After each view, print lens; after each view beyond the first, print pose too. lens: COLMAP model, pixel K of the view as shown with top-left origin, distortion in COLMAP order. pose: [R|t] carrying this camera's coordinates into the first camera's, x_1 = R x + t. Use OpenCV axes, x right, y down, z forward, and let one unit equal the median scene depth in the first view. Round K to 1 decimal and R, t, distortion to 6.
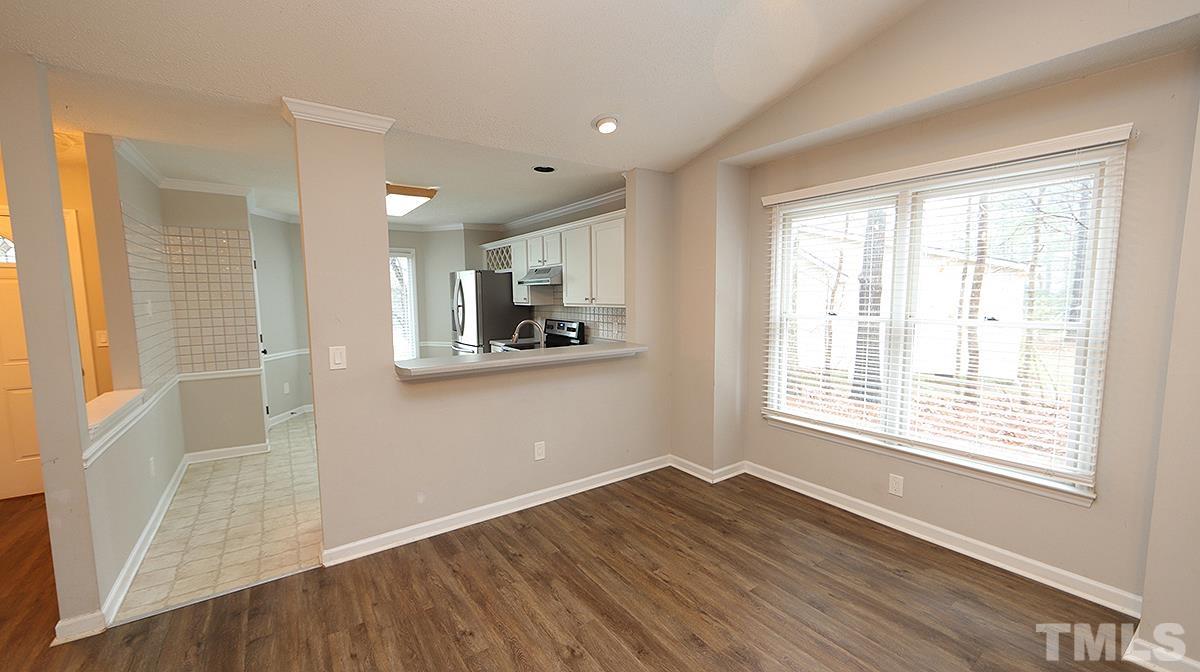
lens RADIAL K [[468.6, 0, 602.6], [0, 468.6, 337.9], [0, 0, 1]] dist [0.001185, -0.000562]
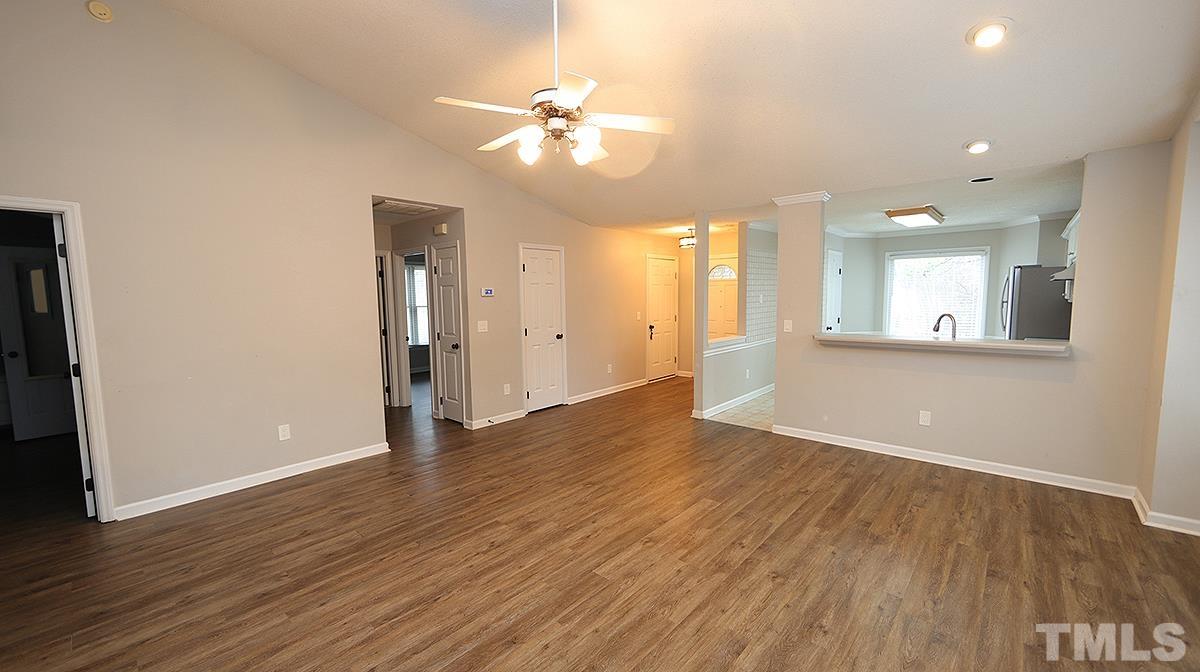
lens RADIAL K [[468.6, 0, 602.6], [0, 468.6, 337.9], [0, 0, 1]] dist [0.001185, -0.000562]
pose [[0.228920, 0.092915, -0.969001, 1.078440], [-0.082183, 0.993725, 0.075871, 0.008201], [0.969970, 0.062267, 0.235119, -0.162038]]
